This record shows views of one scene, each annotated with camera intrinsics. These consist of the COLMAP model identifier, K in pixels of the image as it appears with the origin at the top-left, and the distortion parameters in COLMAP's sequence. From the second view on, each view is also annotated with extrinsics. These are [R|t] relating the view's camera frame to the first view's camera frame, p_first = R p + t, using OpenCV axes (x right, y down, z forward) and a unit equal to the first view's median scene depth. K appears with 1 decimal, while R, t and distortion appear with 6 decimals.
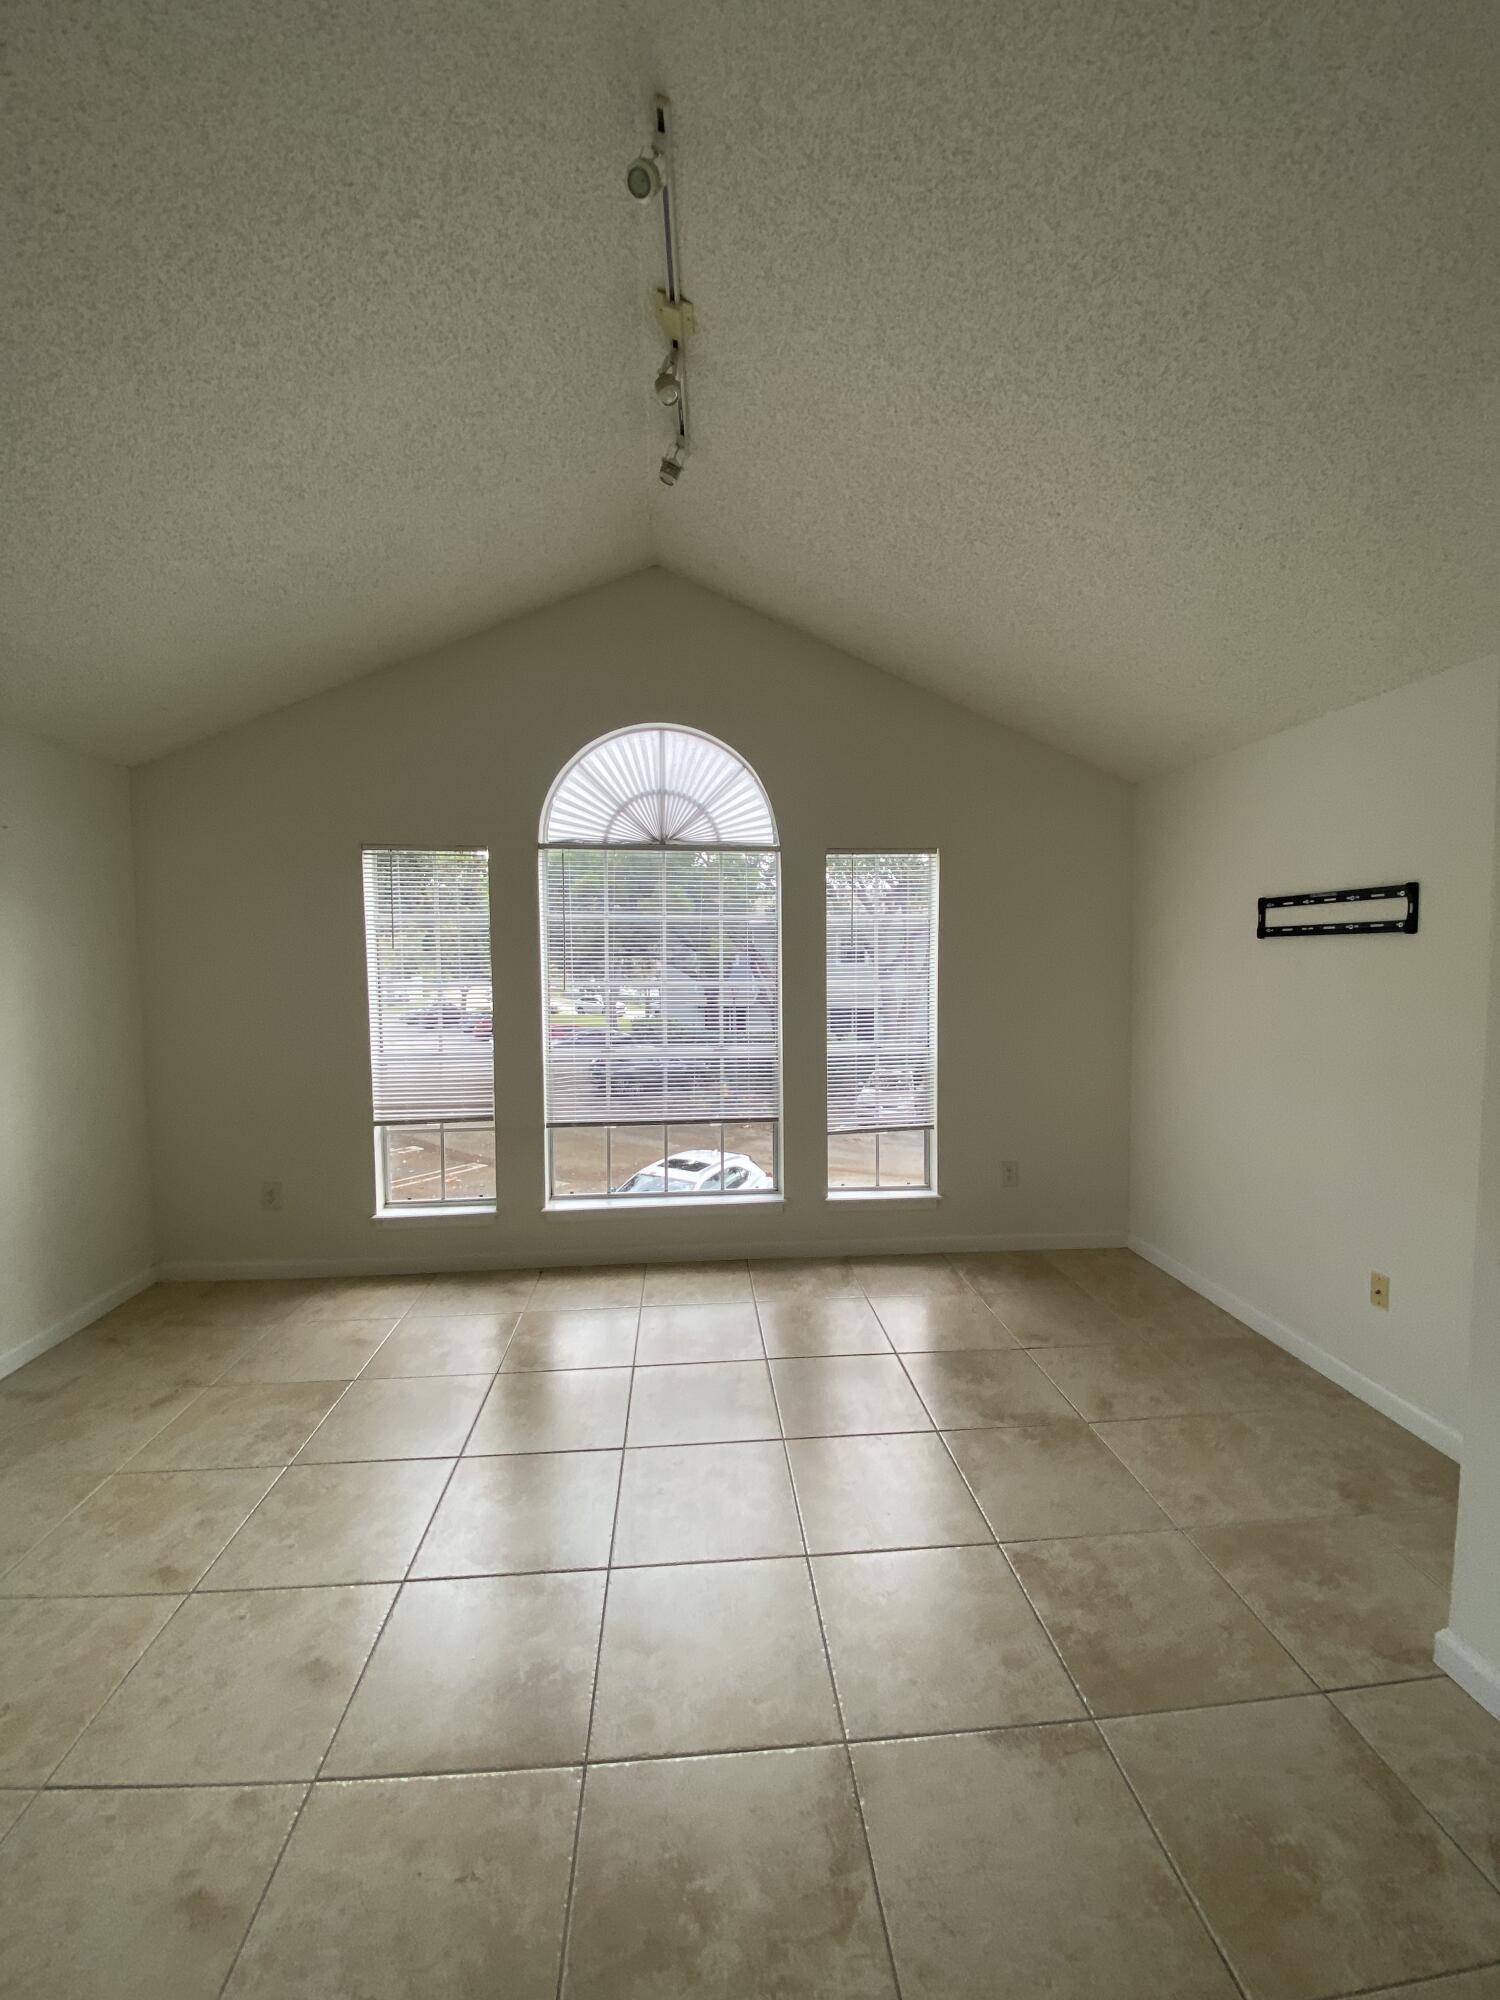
lens RADIAL K [[825.7, 0, 759.0], [0, 825.7, 1001.1], [0, 0, 1]] dist [0.078008, -0.035741]
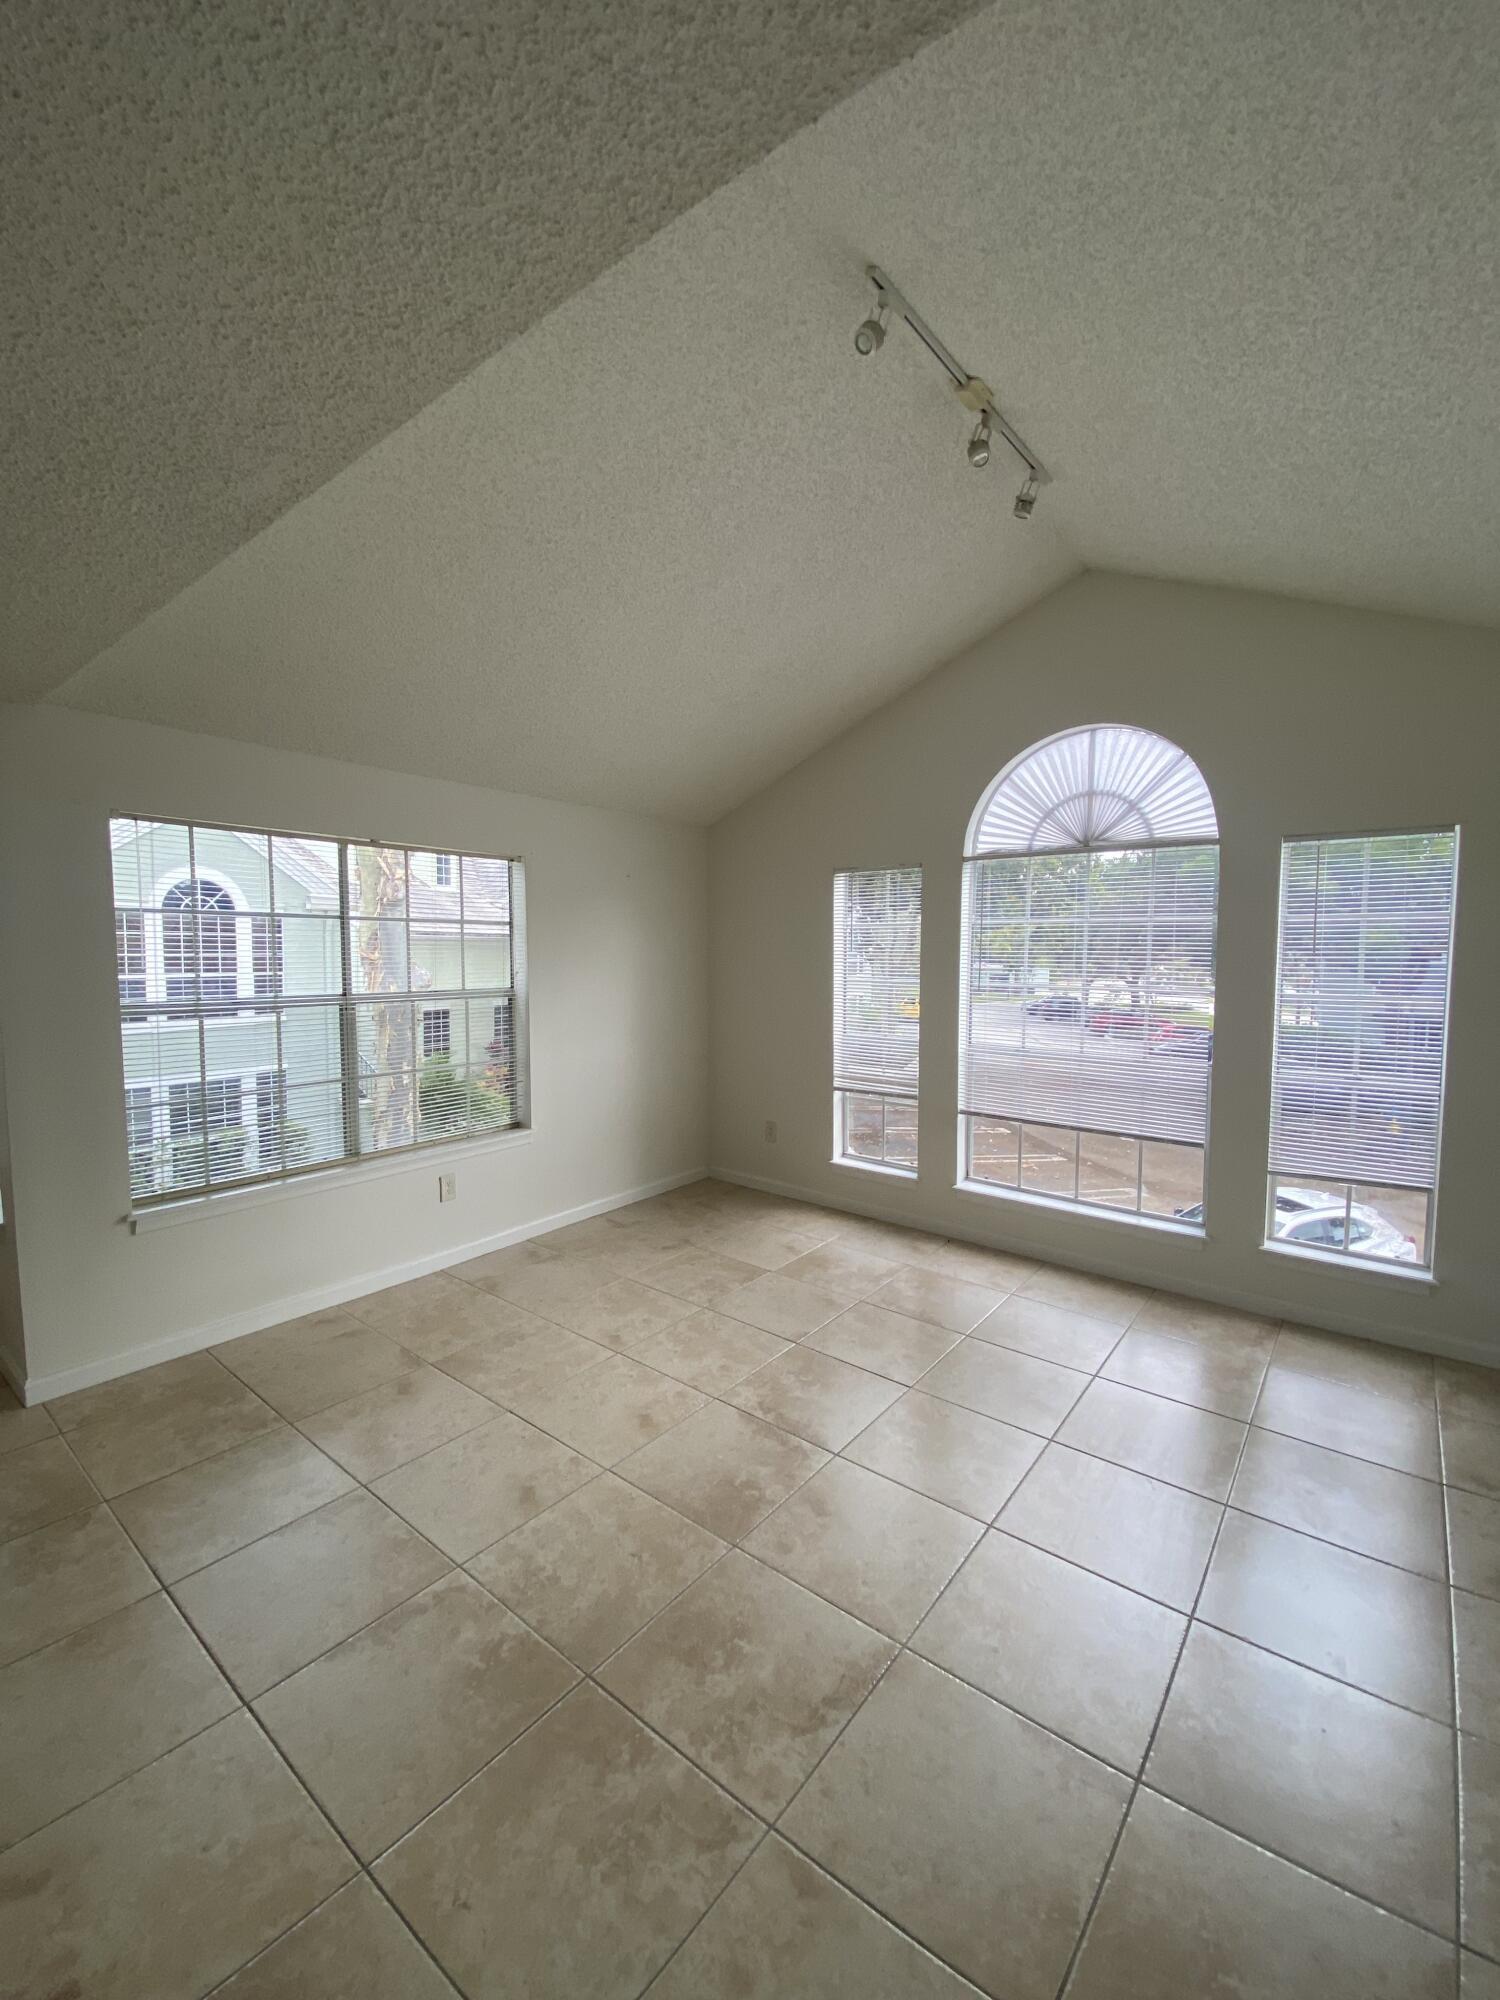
lens RADIAL K [[826.1, 0, 759.7], [0, 826.1, 999.1], [0, 0, 1]] dist [0.107024, -0.029228]
pose [[0.749798, 0.051963, -0.659623, 0.274141], [-0.047513, 0.998566, 0.024656, -0.014121], [0.659959, 0.012854, 0.751192, -0.012602]]
